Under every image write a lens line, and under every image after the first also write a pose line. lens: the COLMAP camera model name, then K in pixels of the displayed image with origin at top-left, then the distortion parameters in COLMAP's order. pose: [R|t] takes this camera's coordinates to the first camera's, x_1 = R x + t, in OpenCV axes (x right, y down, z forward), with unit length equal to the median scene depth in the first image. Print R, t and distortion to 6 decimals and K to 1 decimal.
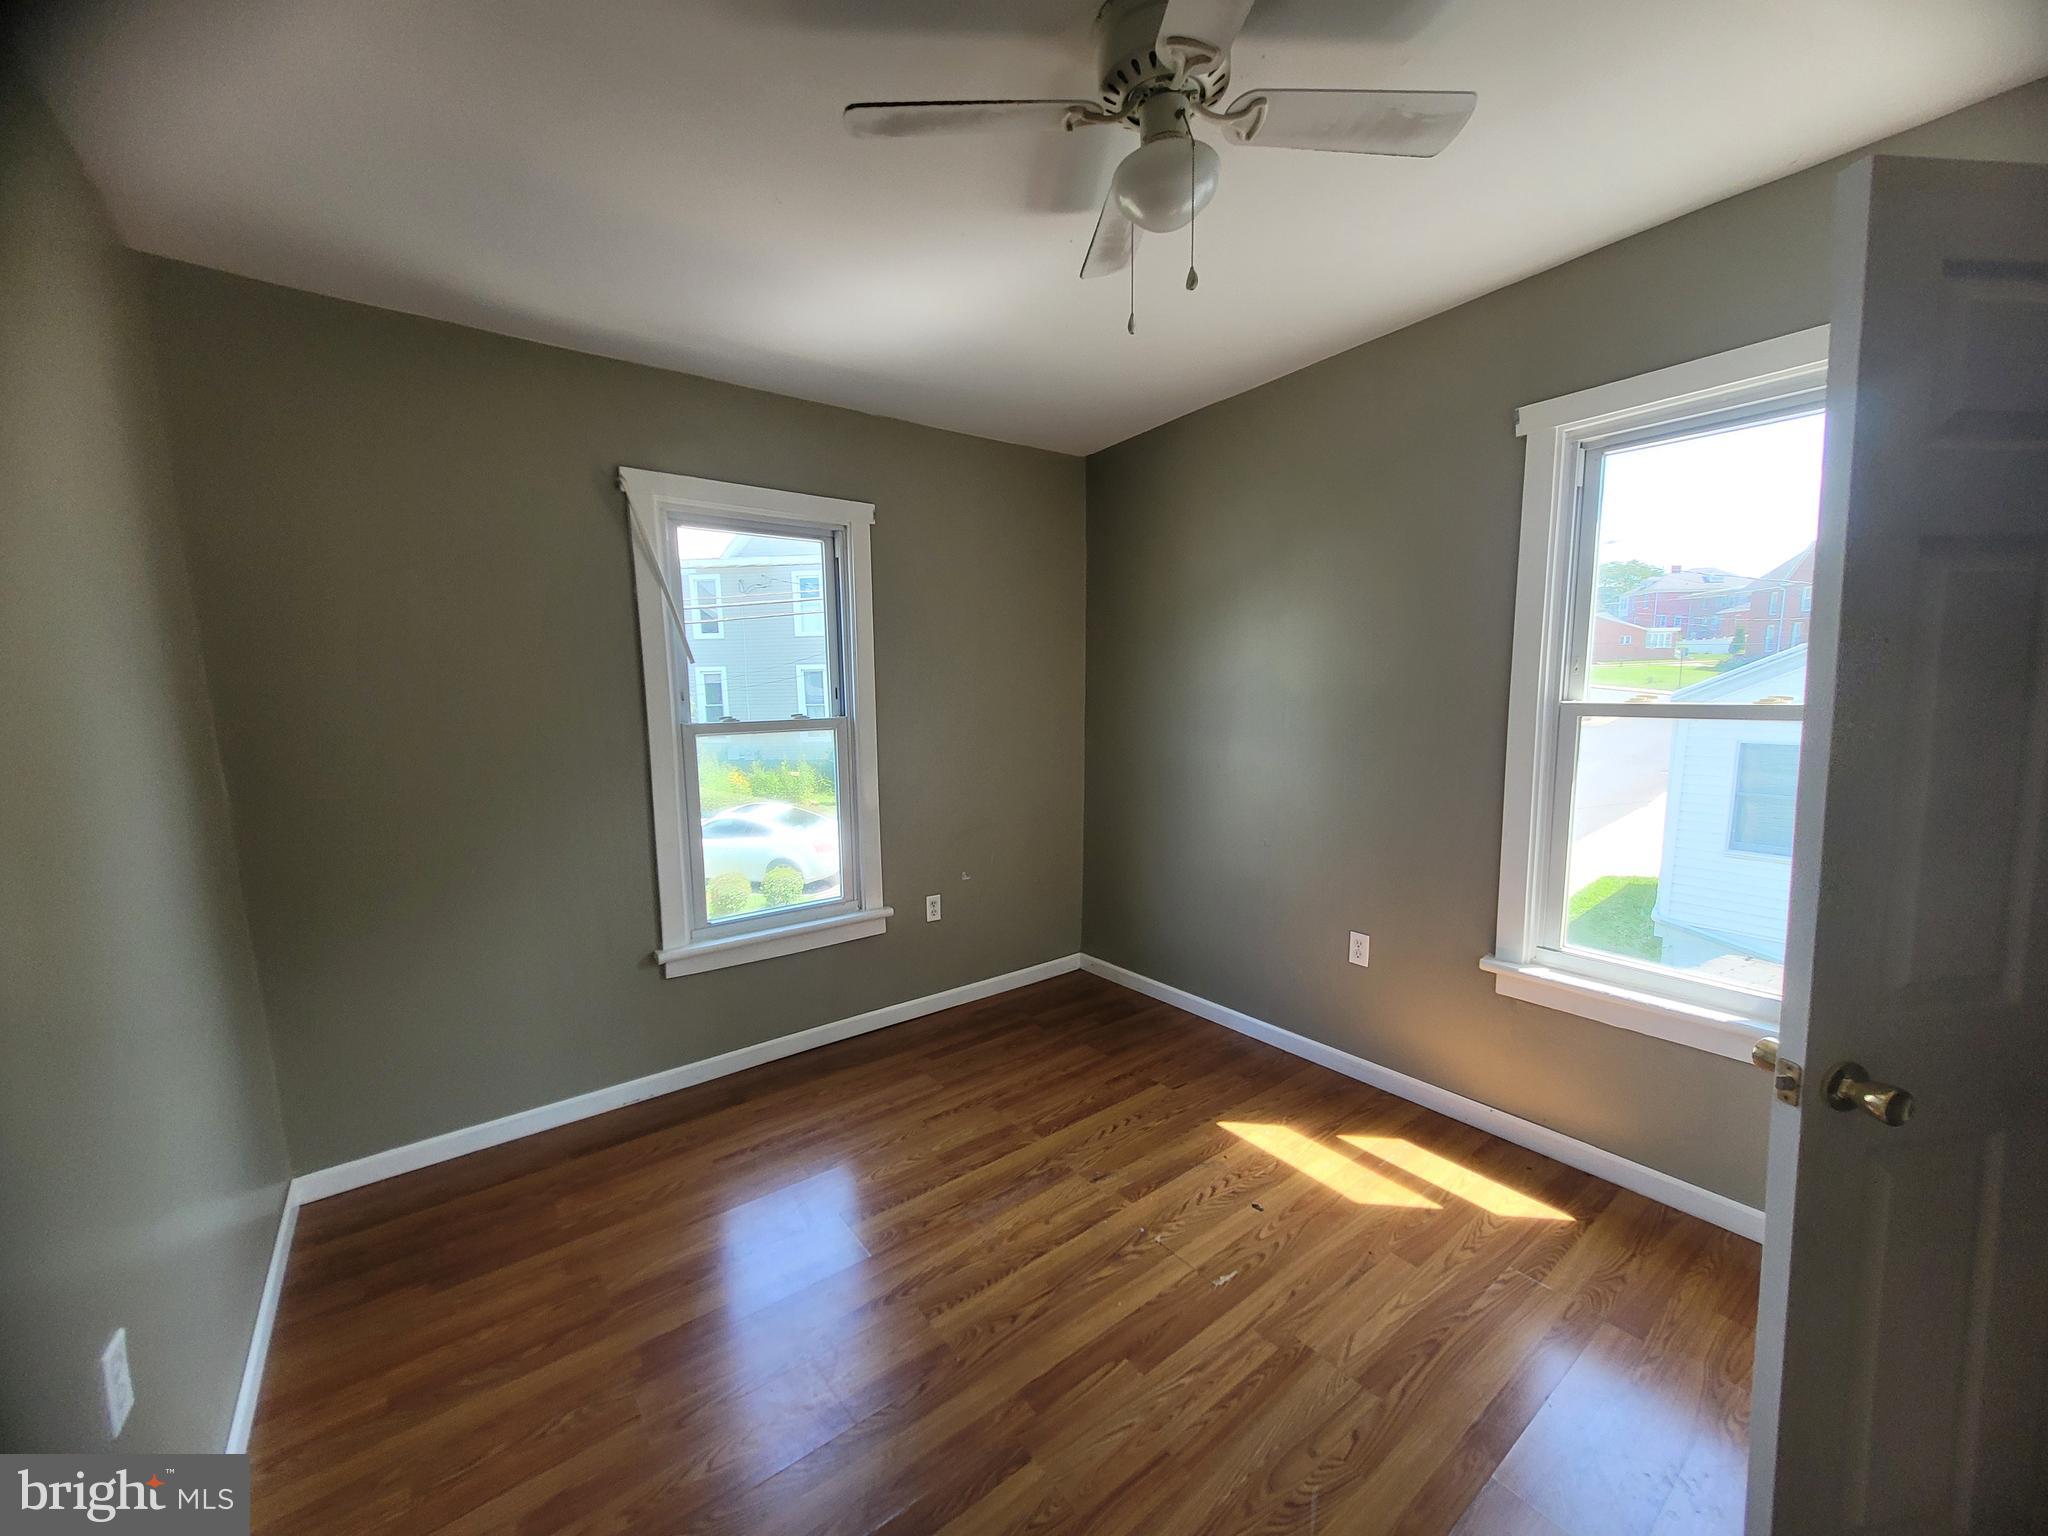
lens RADIAL K [[793.4, 0, 1026.4], [0, 793.4, 782.4], [0, 0, 1]] dist [0.009902, -0.003549]
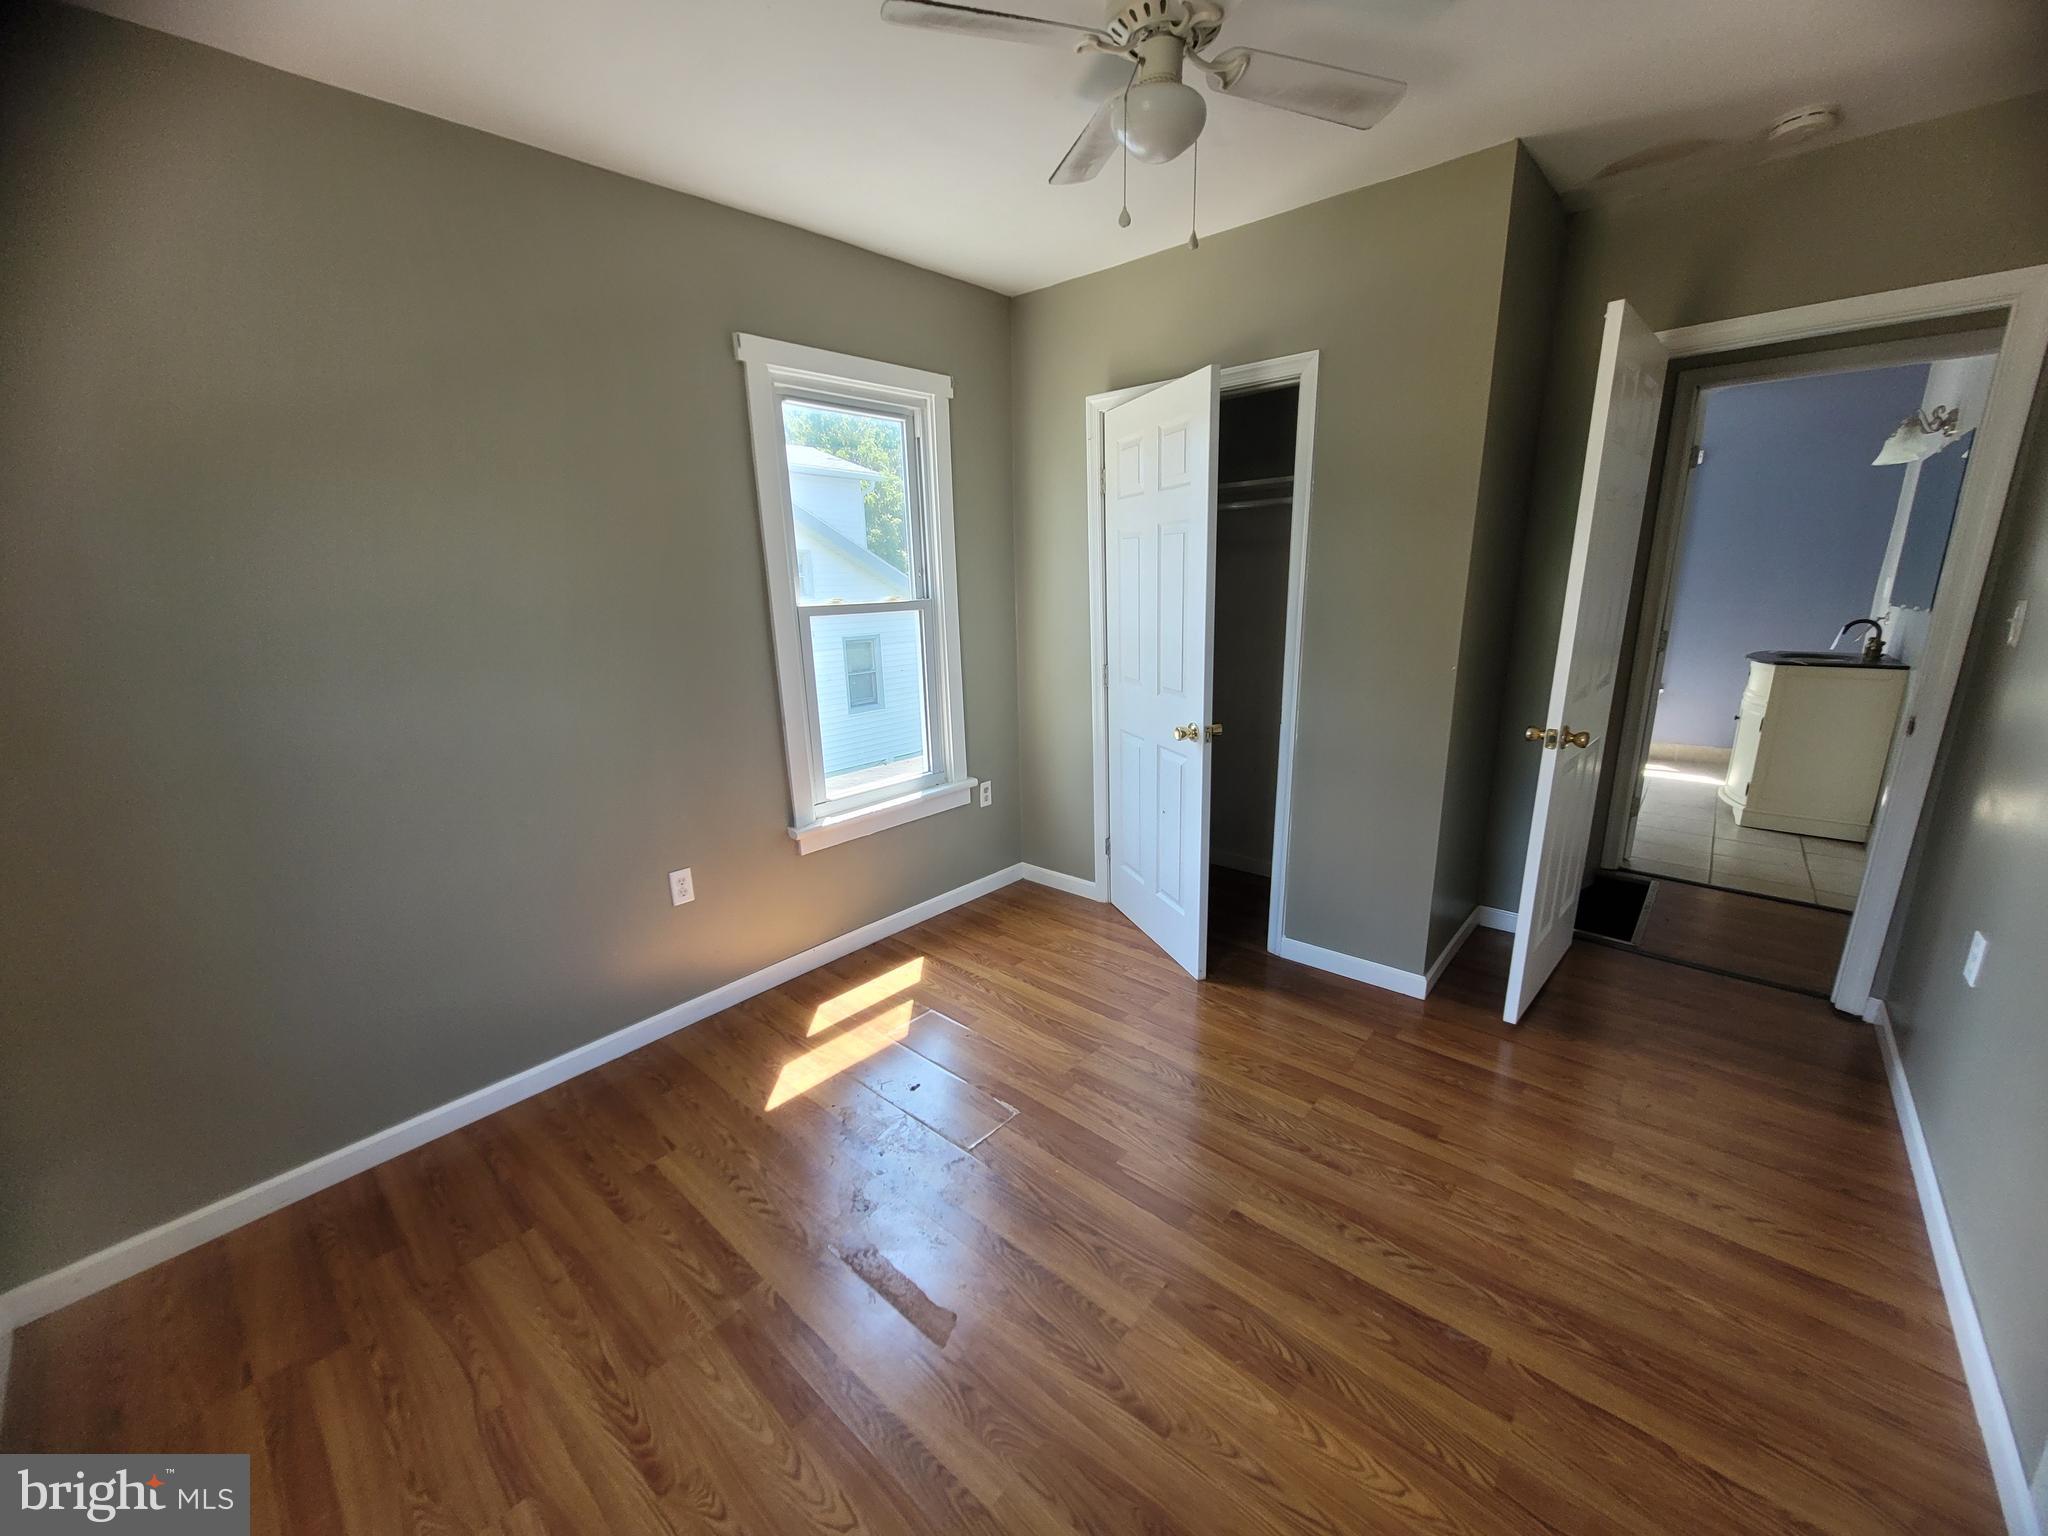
lens RADIAL K [[793.4, 0, 1026.4], [0, 793.4, 782.4], [0, 0, 1]] dist [0.009902, -0.003549]
pose [[-0.188696, -0.224556, 0.956017, -0.587010], [0.153489, 0.954797, 0.254564, -0.091783], [-0.969966, 0.194773, -0.145700, 0.828836]]
